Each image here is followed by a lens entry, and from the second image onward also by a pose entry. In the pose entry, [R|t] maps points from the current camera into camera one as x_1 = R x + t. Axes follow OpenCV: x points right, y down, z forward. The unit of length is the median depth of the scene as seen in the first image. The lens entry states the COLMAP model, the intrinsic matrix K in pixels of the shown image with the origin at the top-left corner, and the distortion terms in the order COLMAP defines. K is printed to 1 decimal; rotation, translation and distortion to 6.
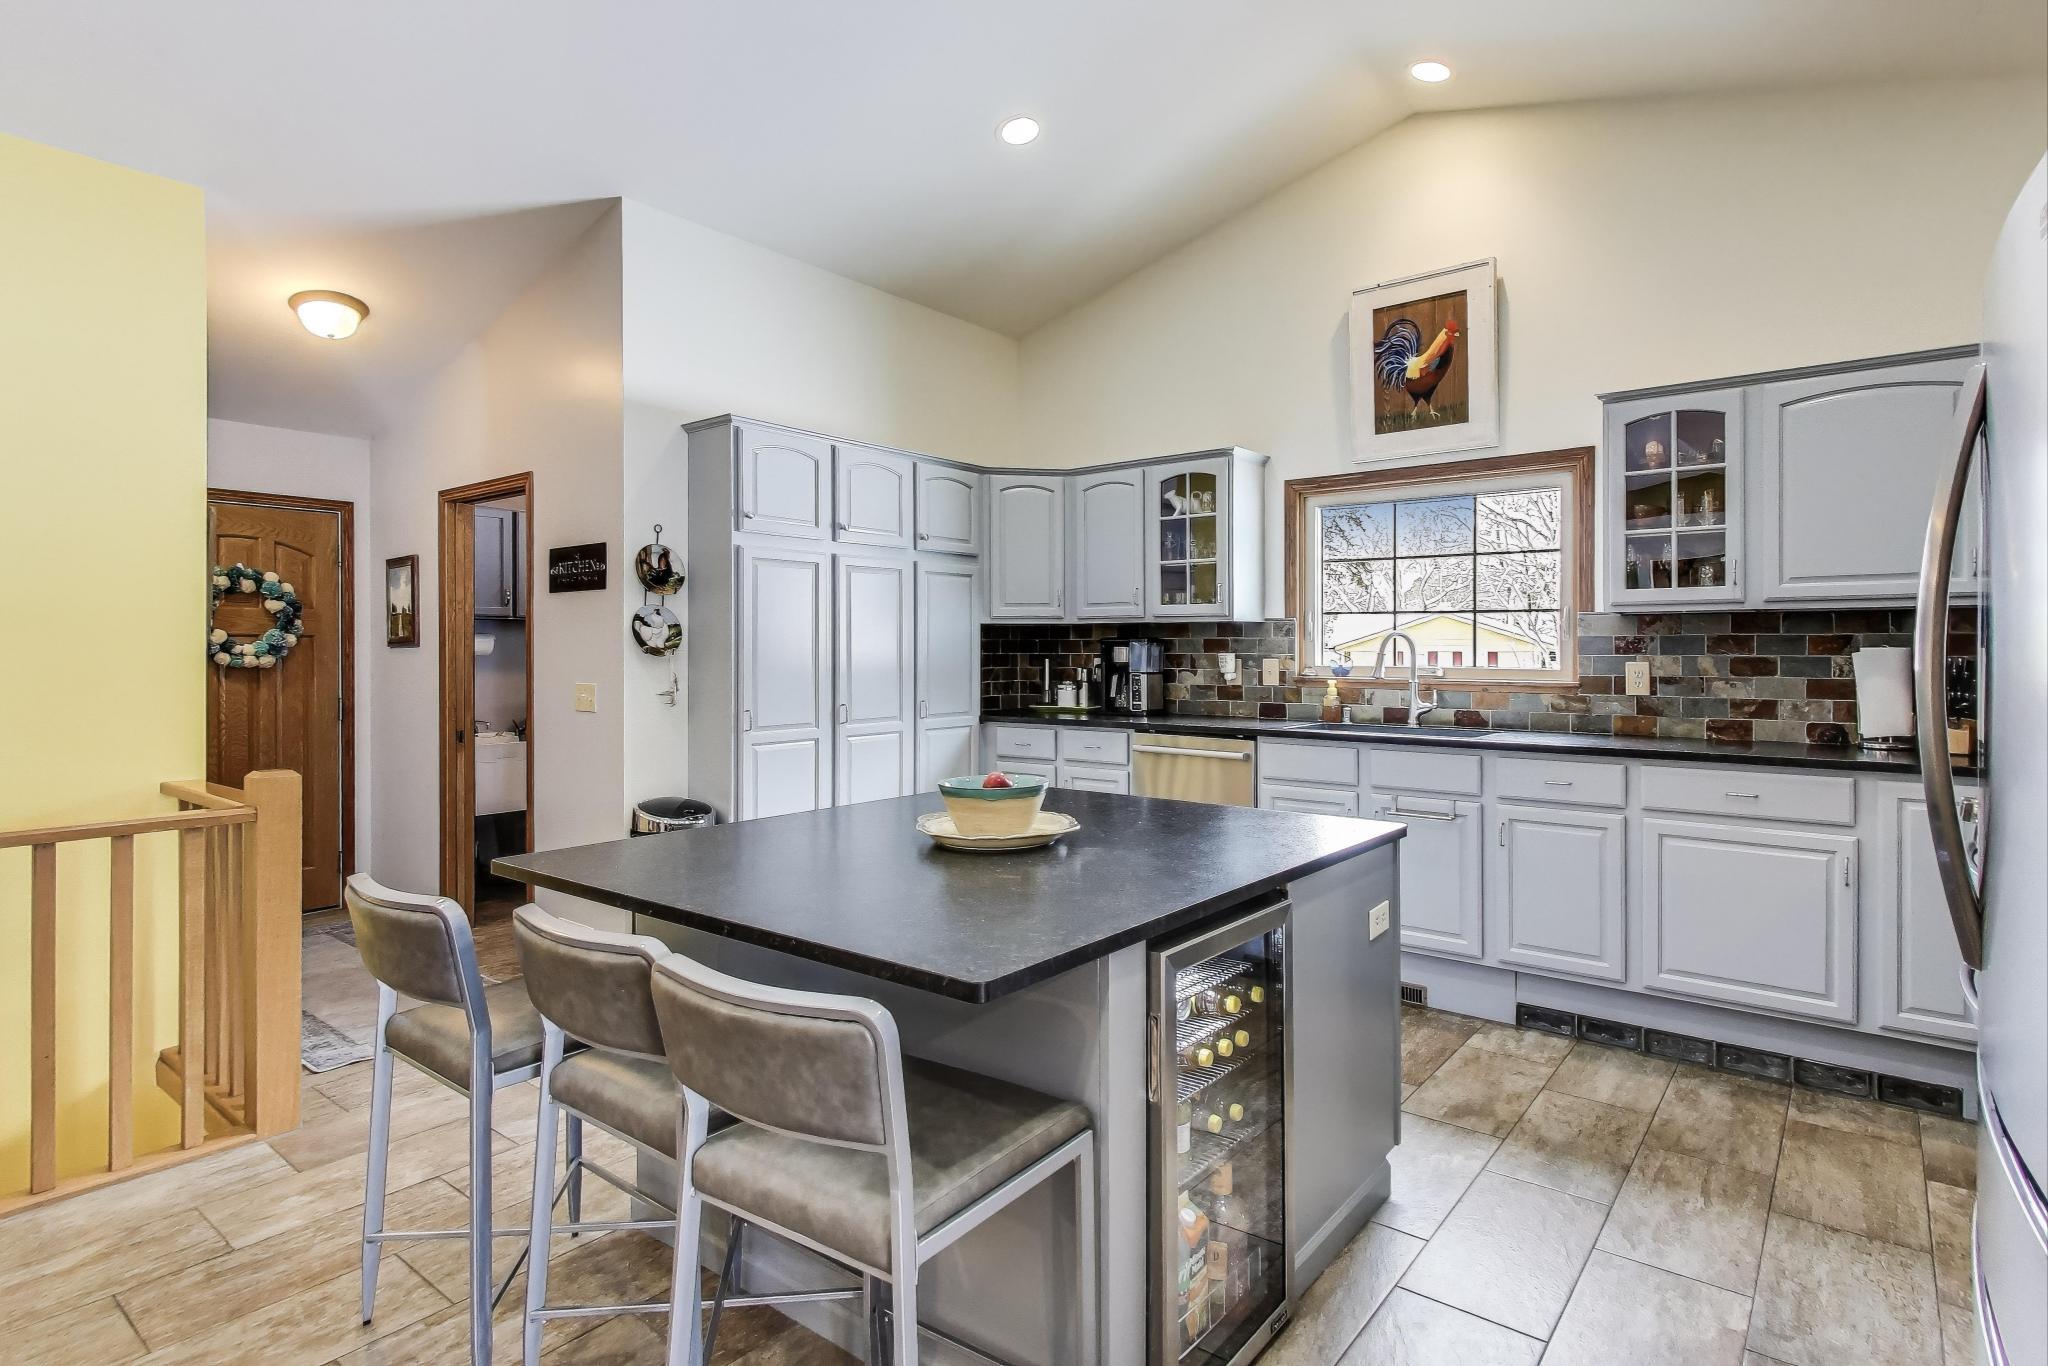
lens RADIAL K [[977.6, 0, 1027.7], [0, 977.6, 653.0], [0, 0, 1]] dist [0.000621, -0.000282]
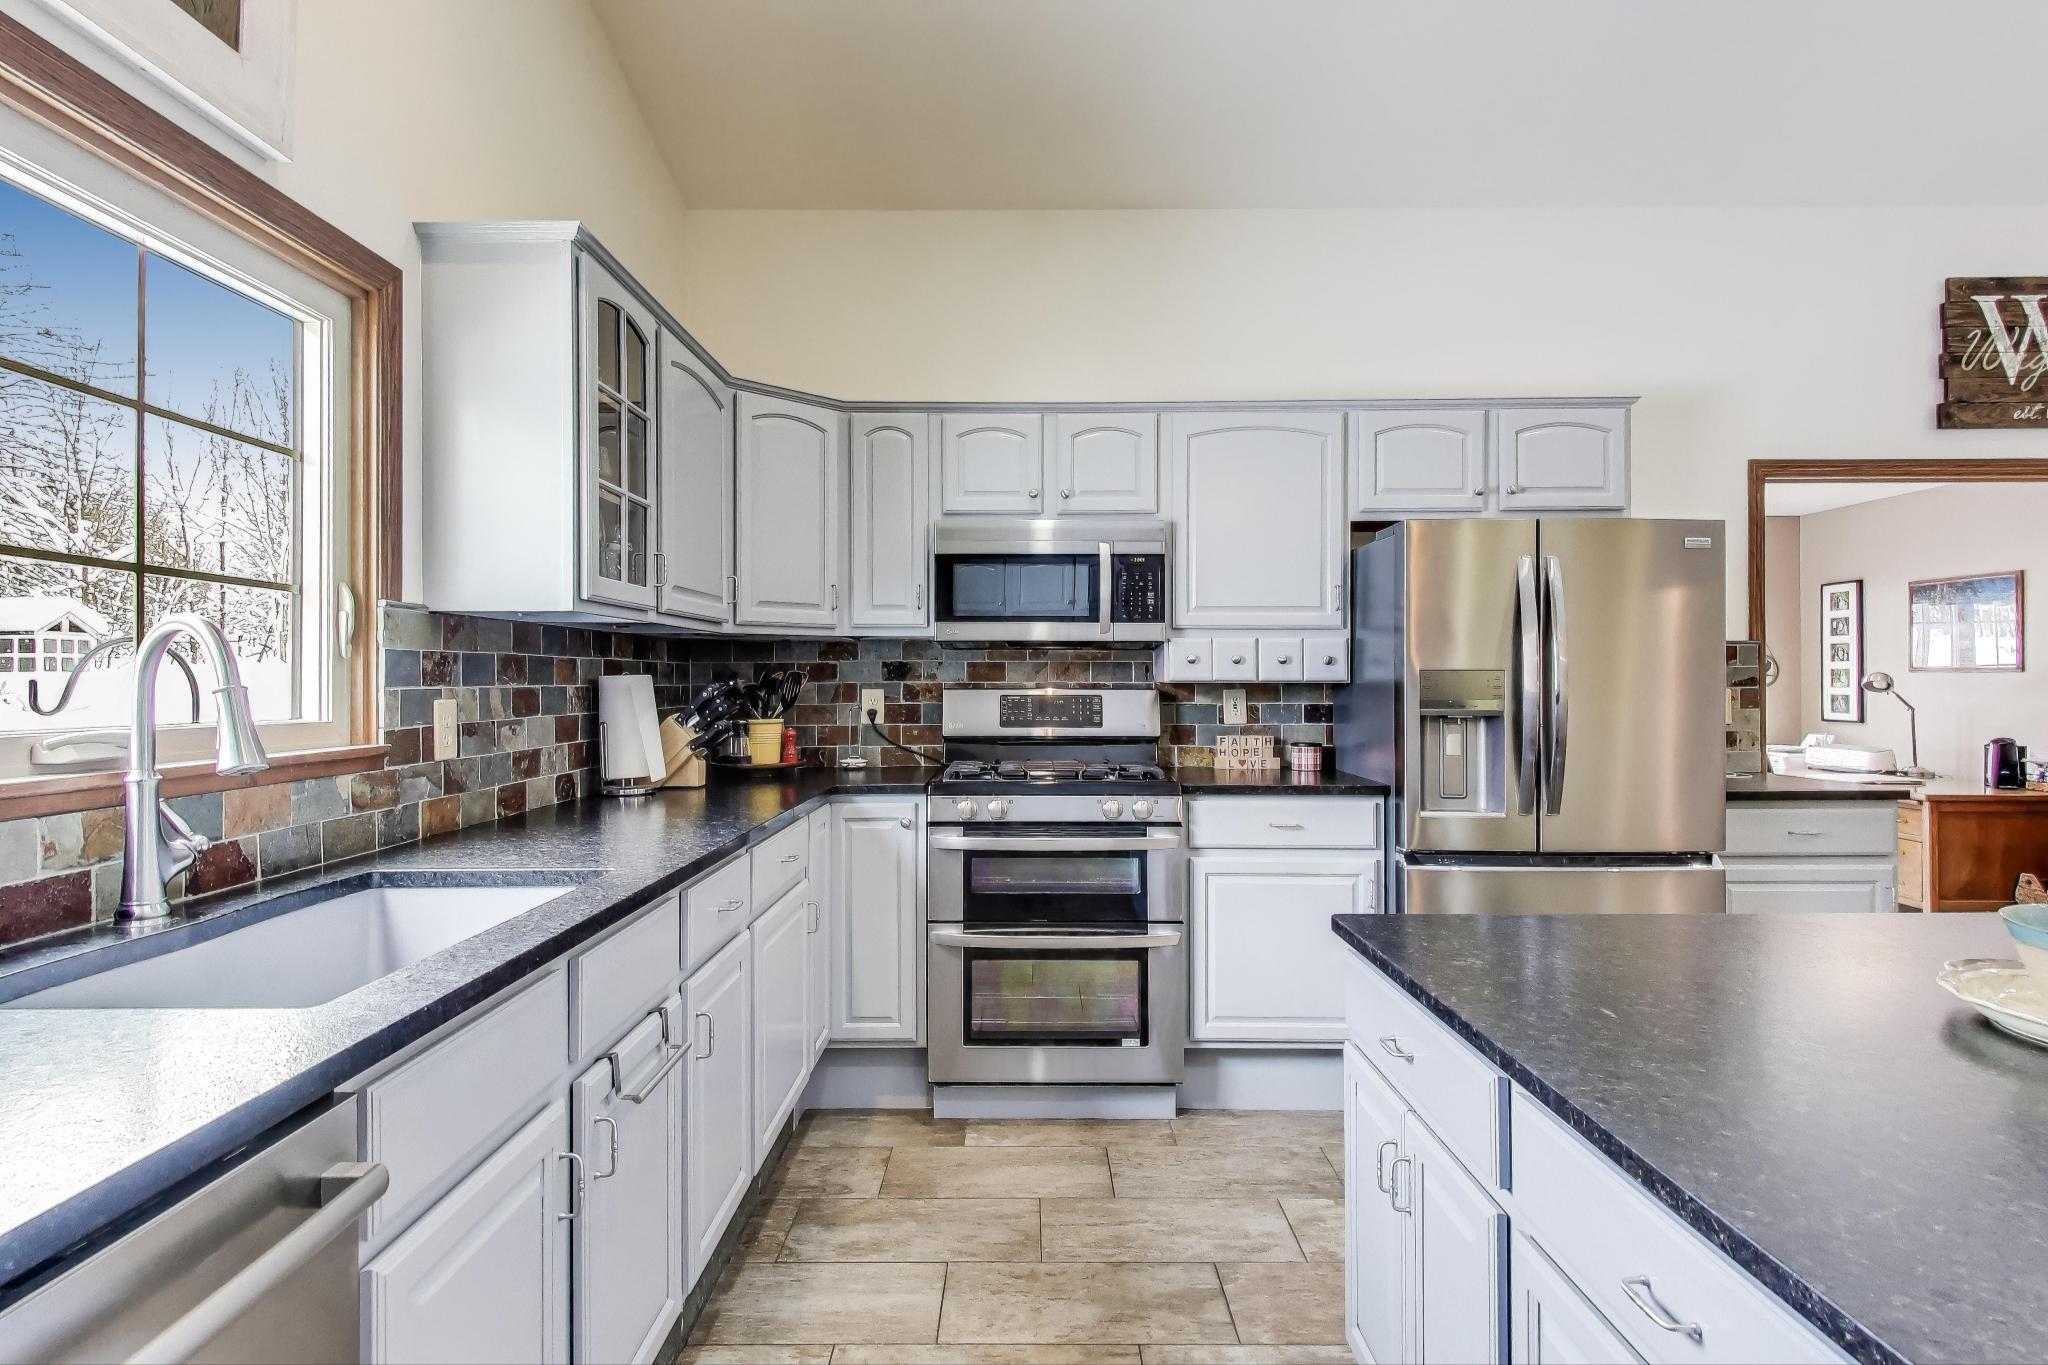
lens RADIAL K [[1104.1, 0, 1022.2], [0, 1104.1, 673.3], [0, 0, 1]] dist [0.032260, -0.001193]
pose [[-0.650120, 0.001680, 0.759829, -0.060850], [0.002273, 0.999997, -0.000266, -0.004130], [-0.759828, 0.001555, -0.650123, 1.063688]]
